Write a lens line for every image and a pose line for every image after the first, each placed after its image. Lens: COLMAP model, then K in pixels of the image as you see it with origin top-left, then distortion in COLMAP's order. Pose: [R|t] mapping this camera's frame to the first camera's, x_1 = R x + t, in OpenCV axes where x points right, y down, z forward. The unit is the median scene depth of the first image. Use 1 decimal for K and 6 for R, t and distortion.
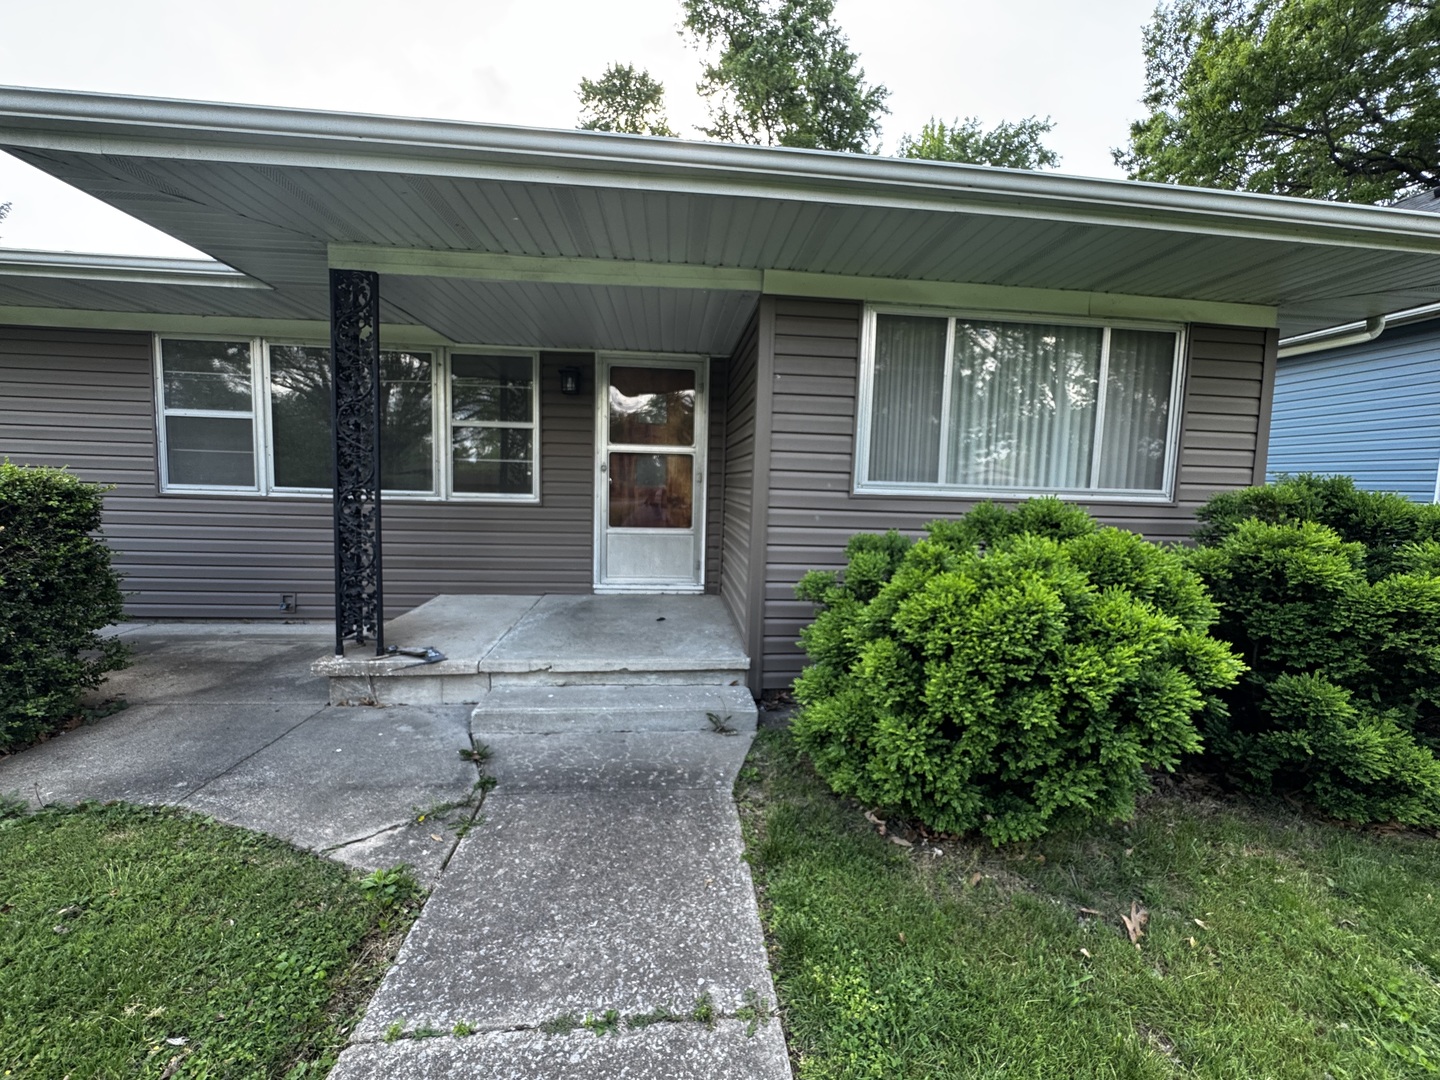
lens RADIAL K [[576.5, 0, 722.6], [0, 576.5, 534.9], [0, 0, 1]] dist [-0.001632, -0.000115]
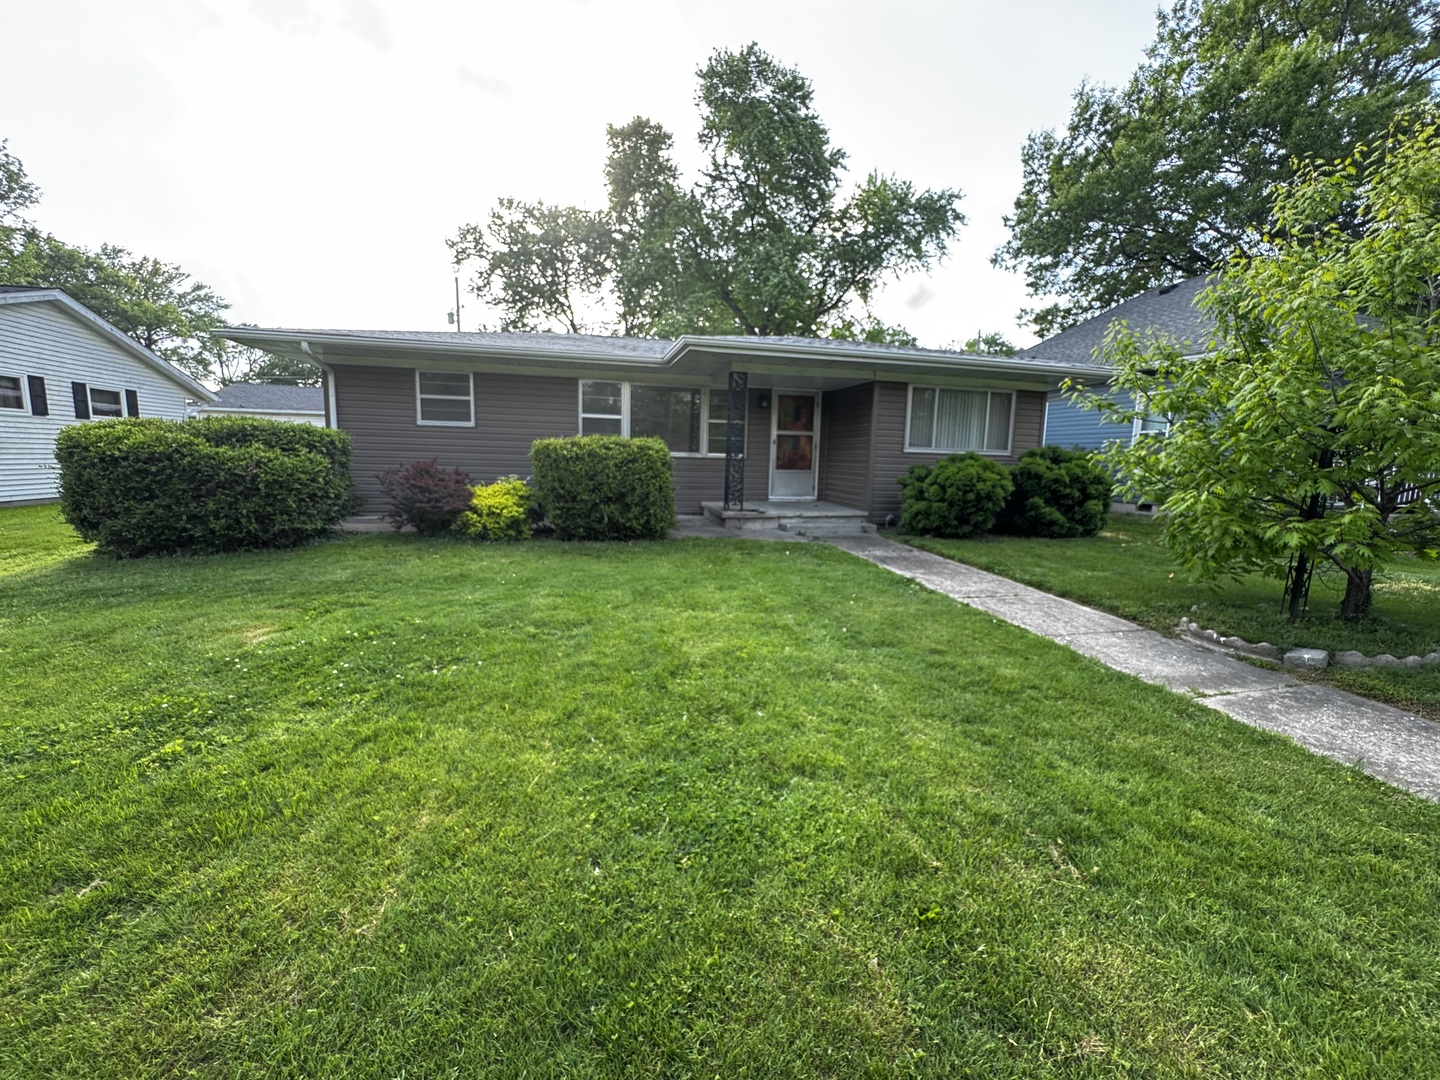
lens RADIAL K [[576.5, 0, 718.7], [0, 576.5, 537.8], [0, 0, 1]] dist [-0.001632, -0.000115]
pose [[0.990956, -0.020384, 0.132629, -0.272413], [0.013375, 0.998477, 0.053528, 0.048036], [-0.133518, -0.051270, 0.989719, -0.435268]]
